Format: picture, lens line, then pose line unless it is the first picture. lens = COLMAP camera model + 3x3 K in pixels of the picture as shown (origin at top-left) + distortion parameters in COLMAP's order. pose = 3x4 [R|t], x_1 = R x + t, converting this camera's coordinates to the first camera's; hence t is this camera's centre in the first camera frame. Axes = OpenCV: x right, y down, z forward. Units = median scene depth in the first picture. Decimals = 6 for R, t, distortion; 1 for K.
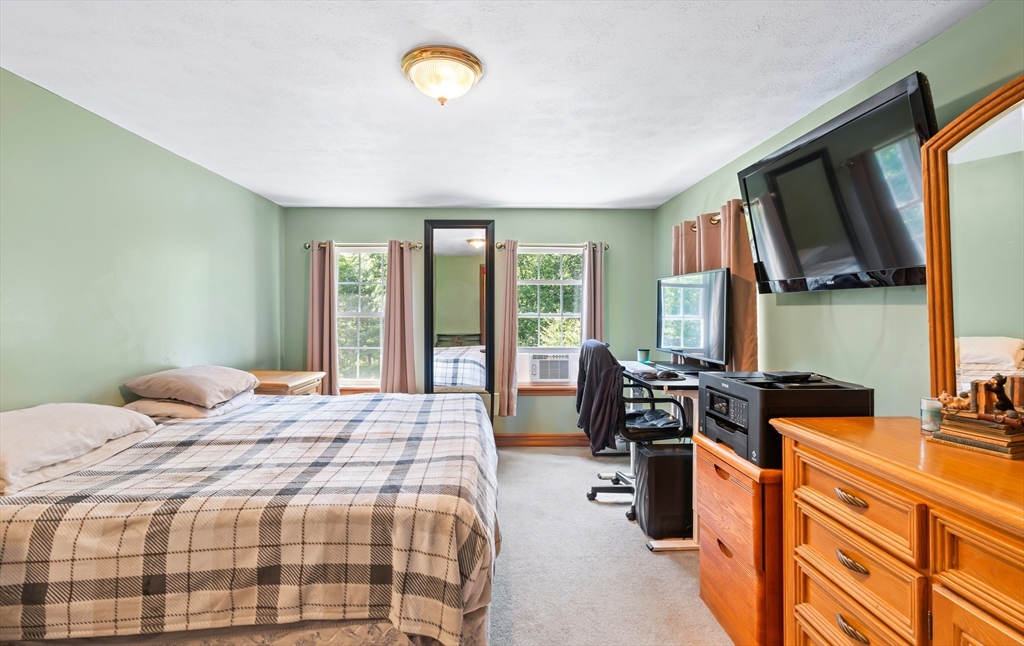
lens RADIAL K [[457.6, 0, 532.7], [0, 457.6, 309.8], [0, 0, 1]] dist [-0.010109, 0.000420]
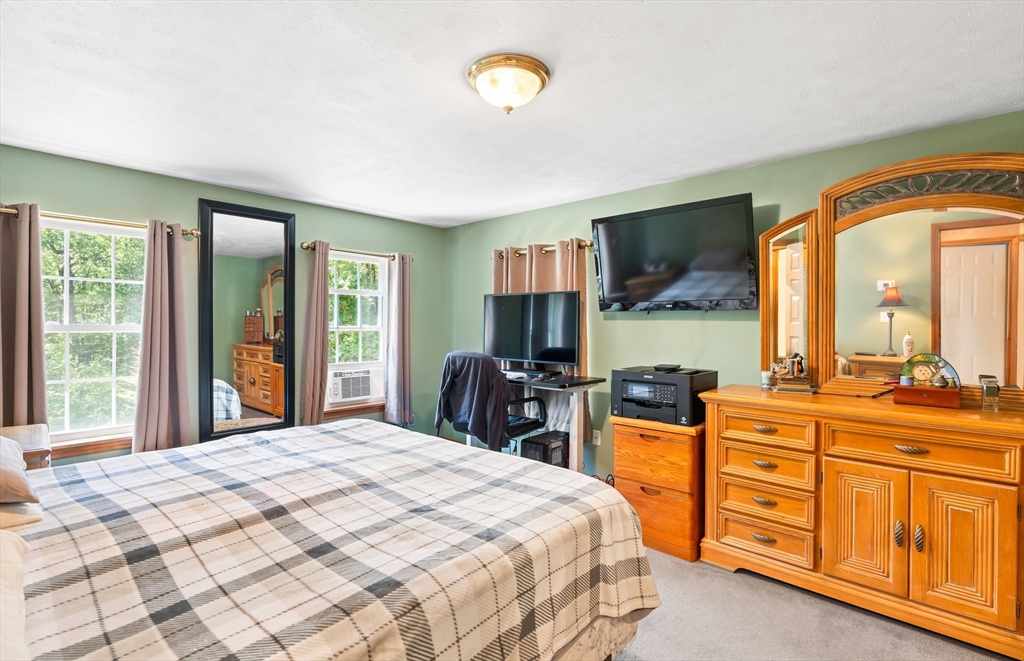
lens RADIAL K [[457.5, 0, 511.7], [0, 457.5, 325.2], [0, 0, 1]] dist [-0.011962, -0.000119]
pose [[0.714458, 0.000628, 0.699679, -0.913513], [-0.004442, 0.999984, 0.003638, 0.003053], [-0.699665, -0.005707, 0.714449, 0.298888]]
